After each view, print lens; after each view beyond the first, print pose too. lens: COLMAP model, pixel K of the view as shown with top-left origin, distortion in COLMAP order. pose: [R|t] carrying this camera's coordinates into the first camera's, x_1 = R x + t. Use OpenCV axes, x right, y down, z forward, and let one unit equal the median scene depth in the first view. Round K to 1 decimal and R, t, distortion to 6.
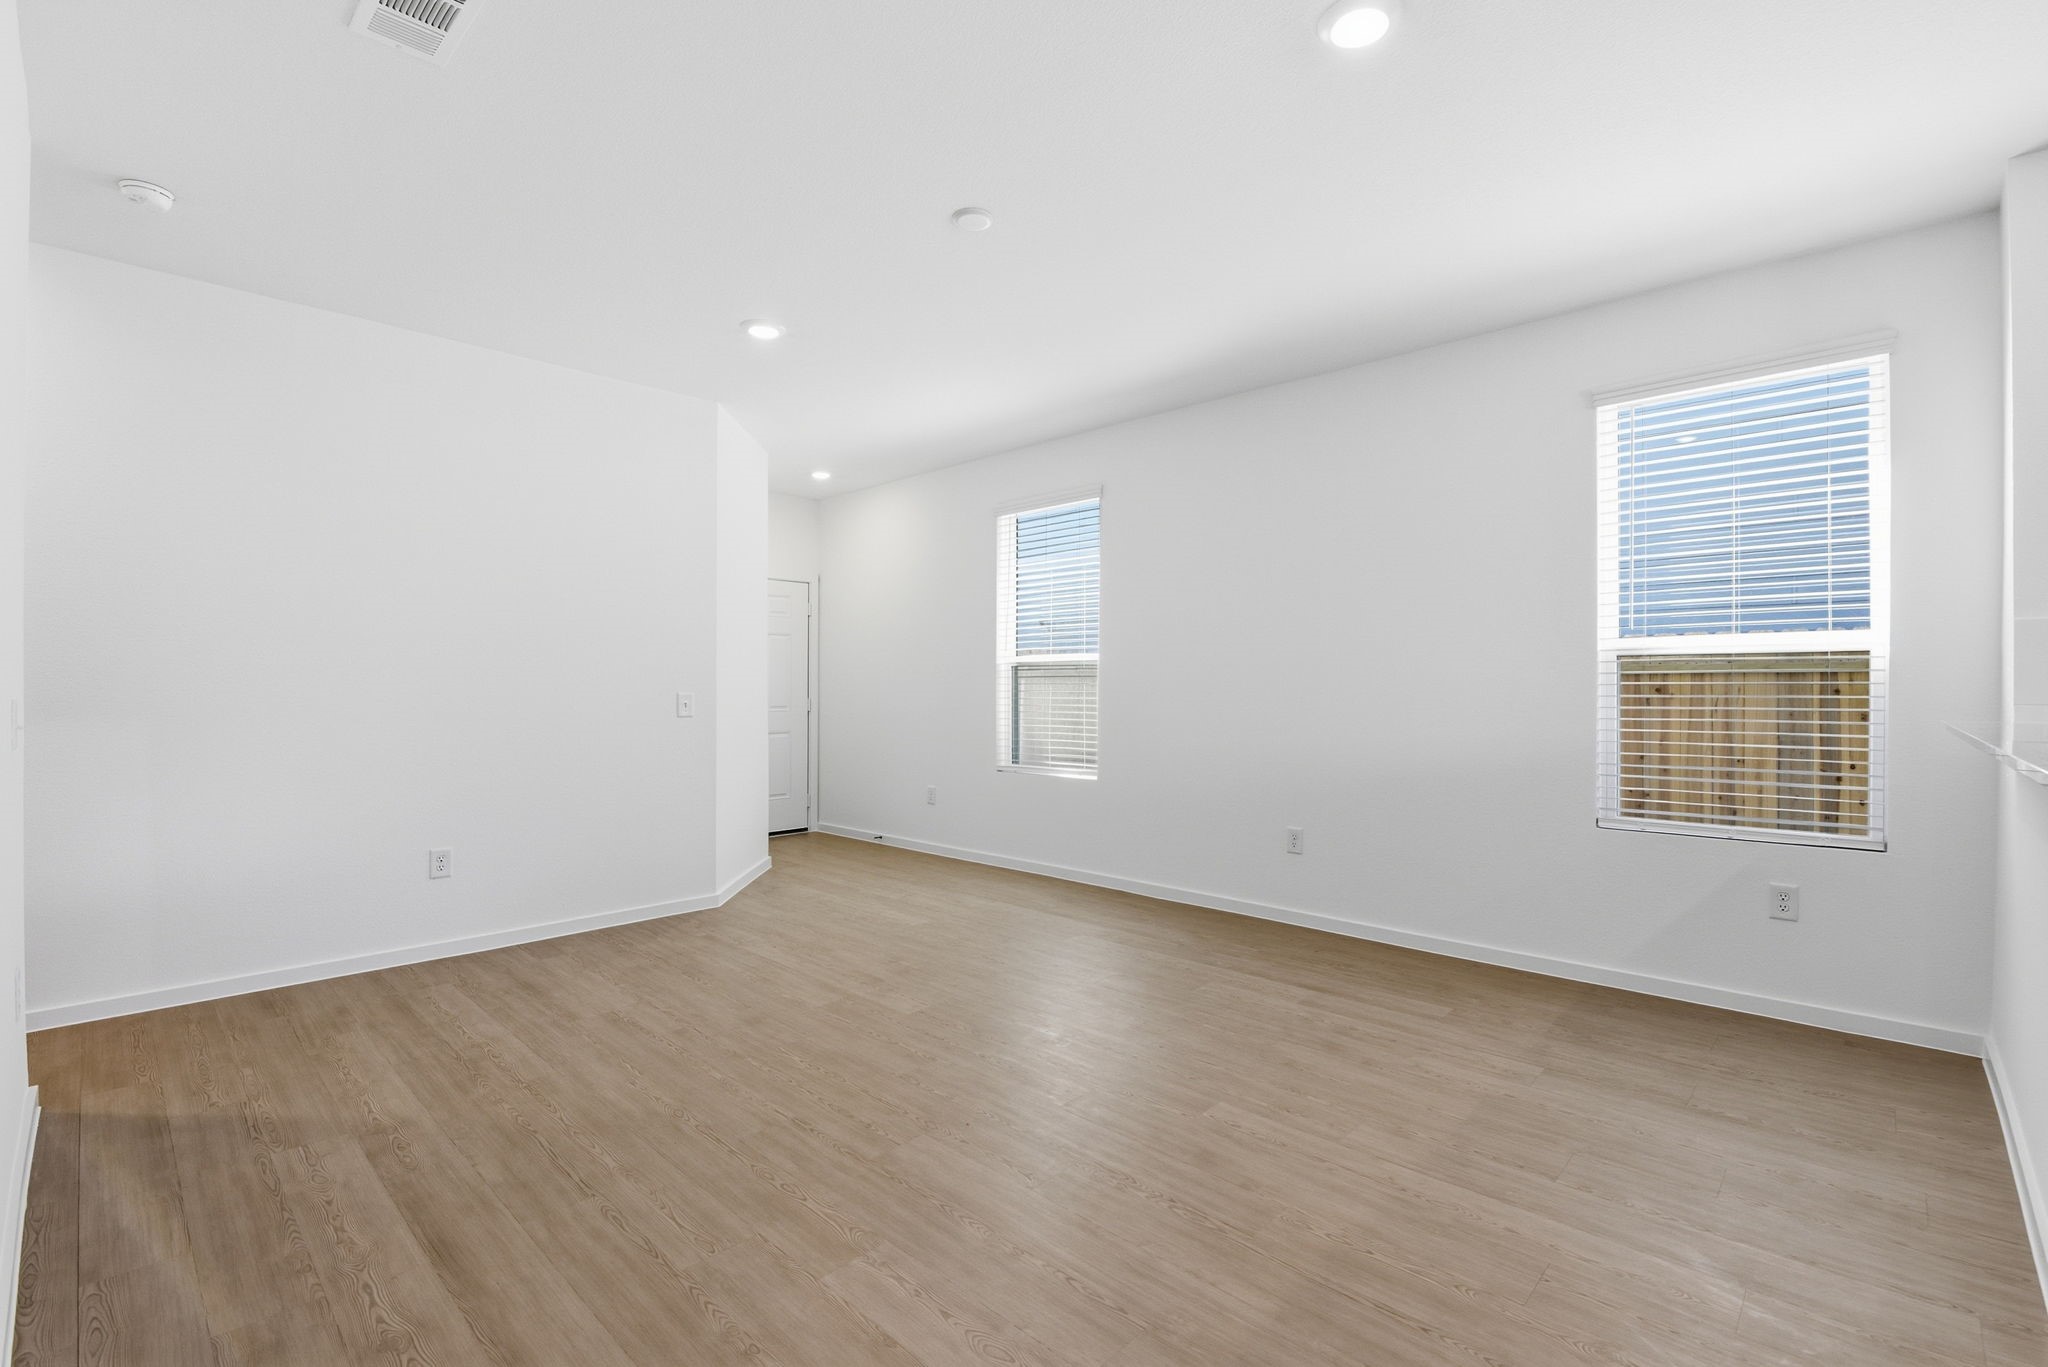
lens RADIAL K [[895.3, 0, 1033.3], [0, 895.3, 676.7], [0, 0, 1]] dist [0.001826, -0.011473]
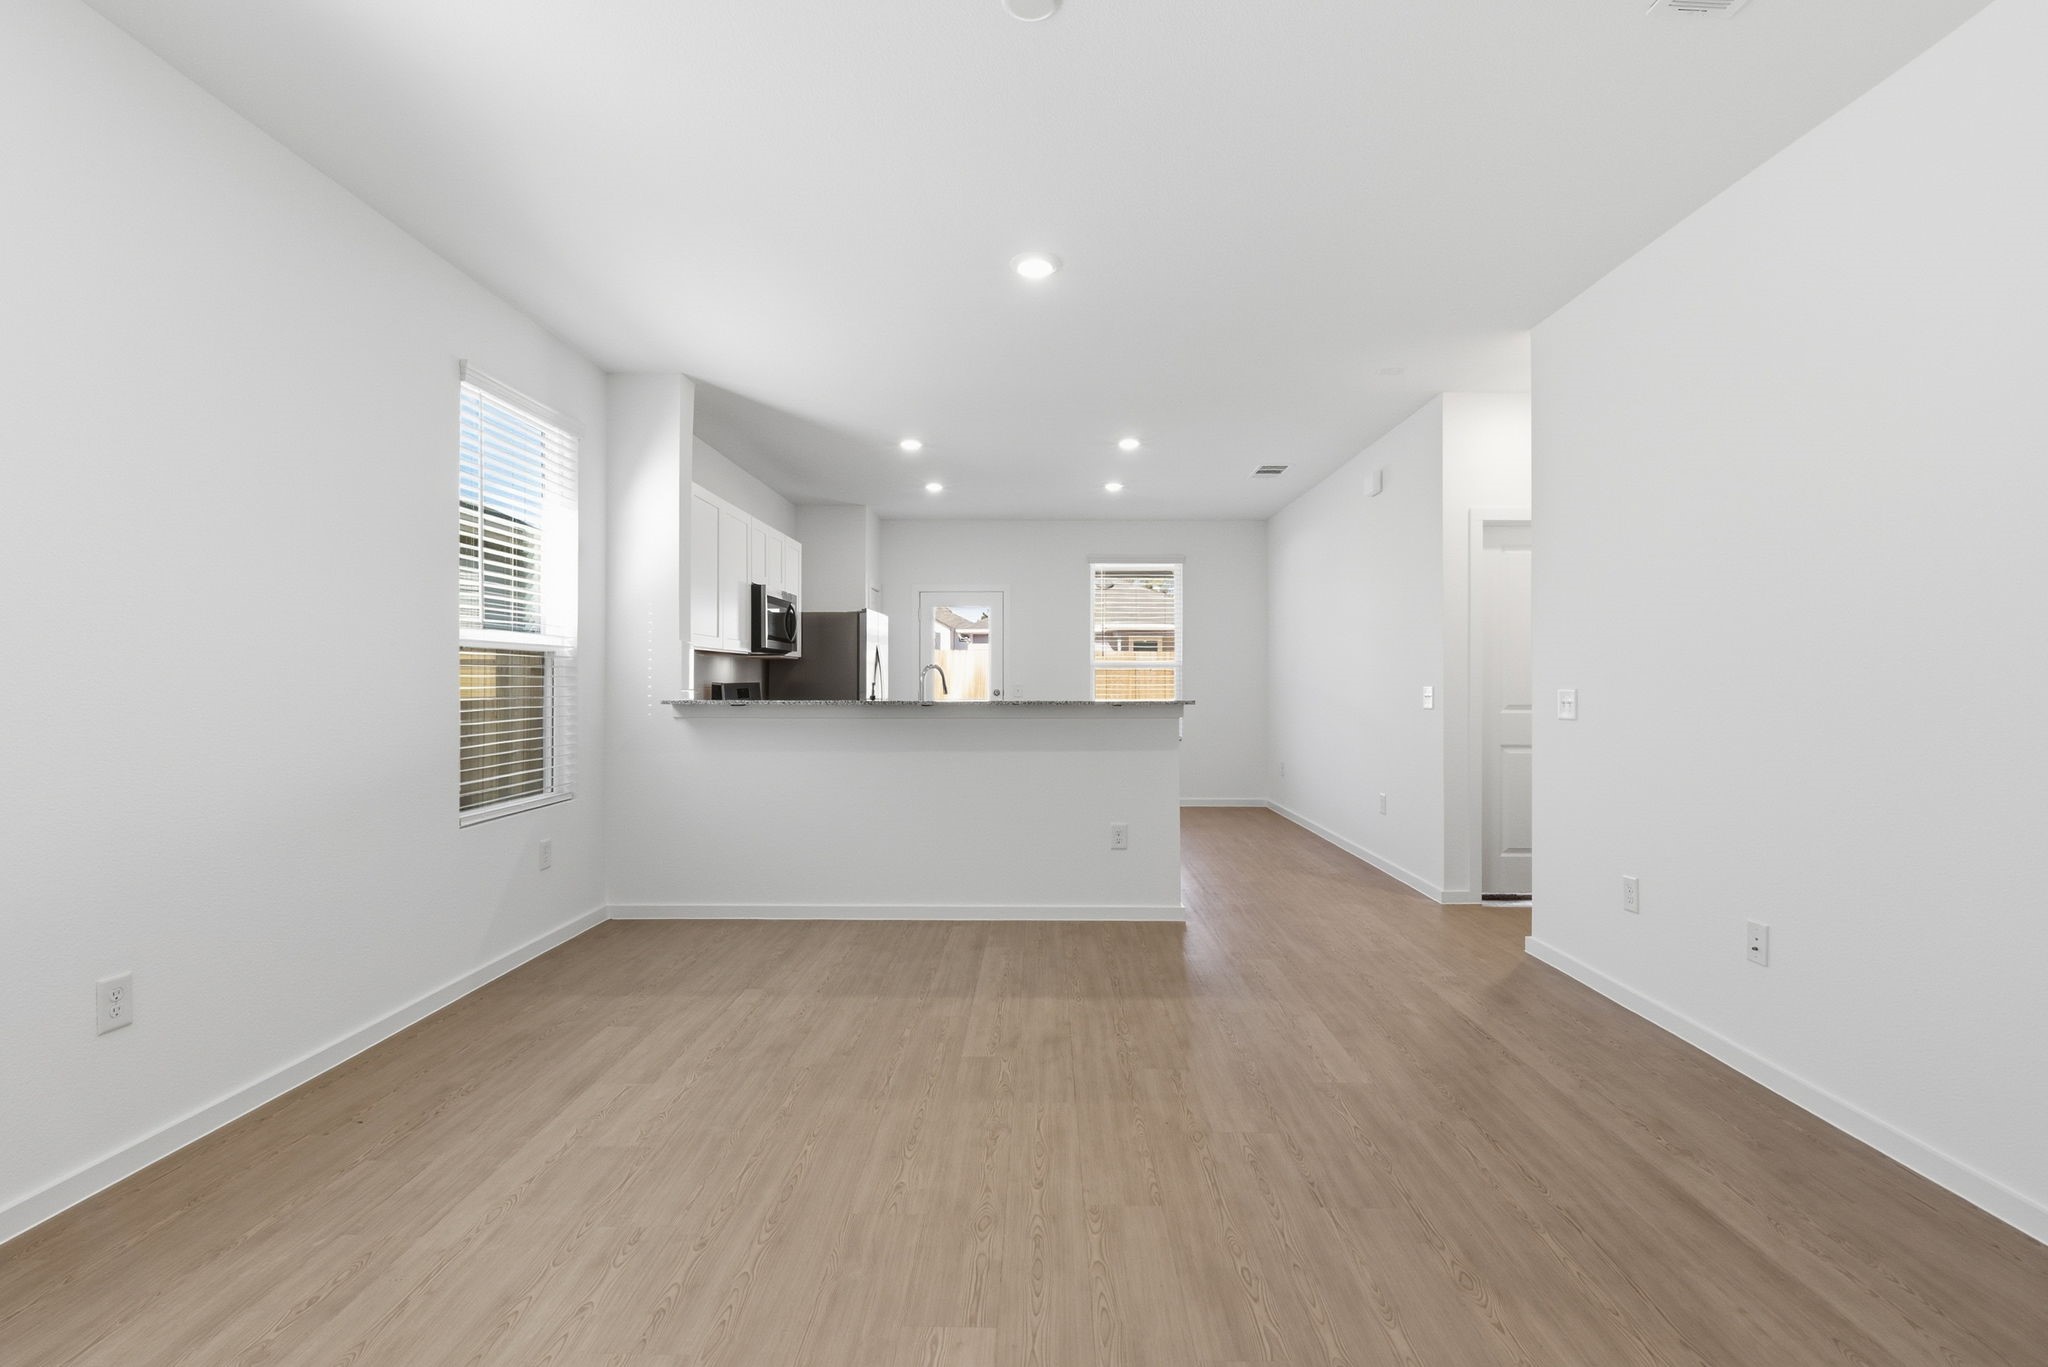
lens RADIAL K [[895.3, 0, 1033.3], [0, 895.3, 676.7], [0, 0, 1]] dist [0.001826, -0.011473]
pose [[-0.671029, 0.002636, 0.741426, -0.706760], [-0.010368, 0.999863, -0.012938, 0.020832], [-0.741358, -0.016369, -0.670910, 1.775143]]
